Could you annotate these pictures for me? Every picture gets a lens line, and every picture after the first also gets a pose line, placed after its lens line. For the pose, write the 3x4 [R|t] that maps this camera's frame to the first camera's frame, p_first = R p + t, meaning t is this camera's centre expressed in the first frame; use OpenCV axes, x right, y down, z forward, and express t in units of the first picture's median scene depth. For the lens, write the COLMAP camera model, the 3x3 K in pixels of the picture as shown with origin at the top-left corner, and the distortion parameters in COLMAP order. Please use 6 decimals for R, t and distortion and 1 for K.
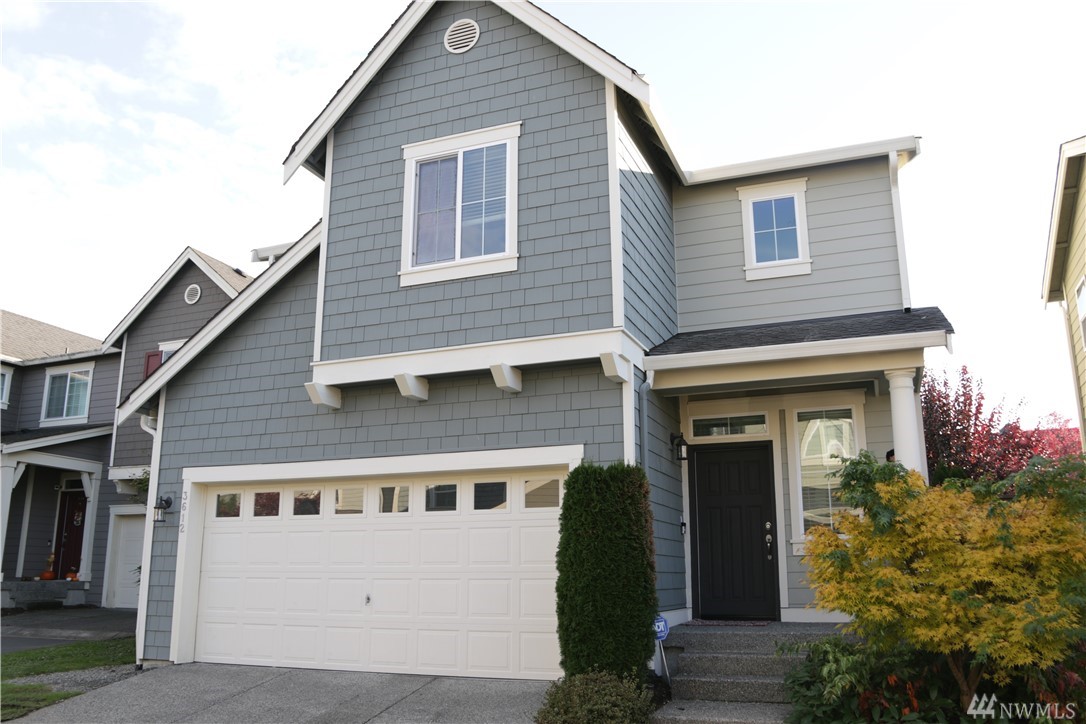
lens RADIAL K [[856.3, 0, 543.0], [0, 856.3, 362.0], [0, 0, 1]] dist [-0.050452, -0.008276]
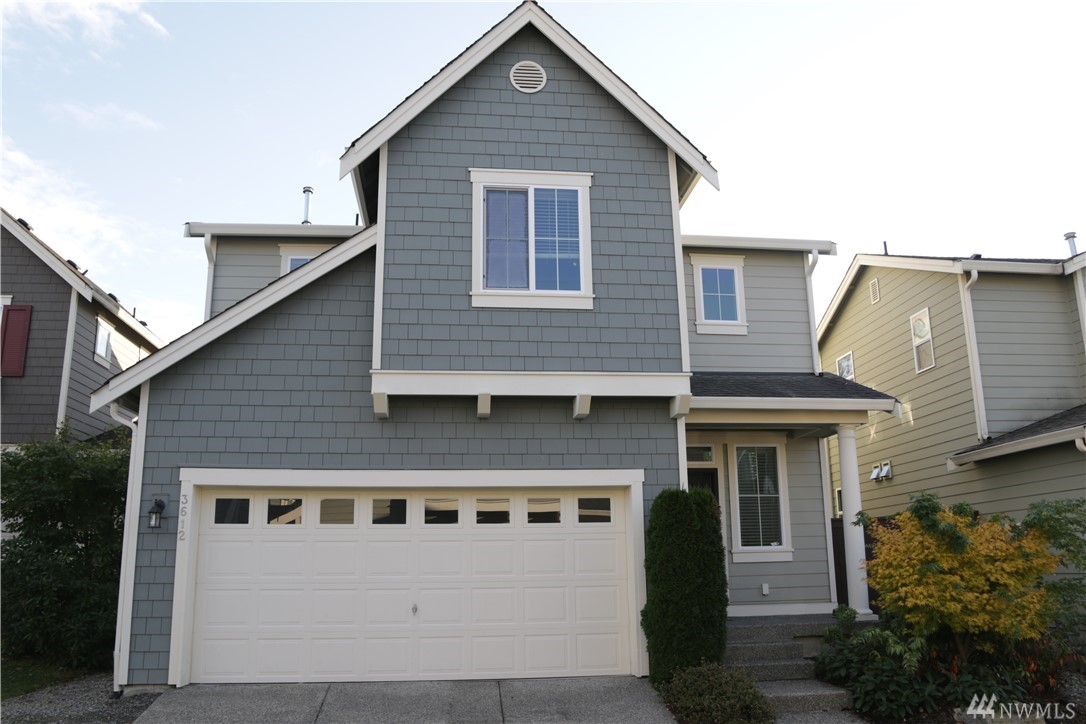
lens RADIAL K [[848.1, 0, 543.0], [0, 848.1, 362.0], [0, 0, 1]] dist [-0.060641, 0.010659]
pose [[0.883189, 0.102794, 0.457615, -0.545542], [-0.104836, 0.994268, -0.021011, -0.008597], [-0.457151, -0.029418, 0.888902, 0.044929]]
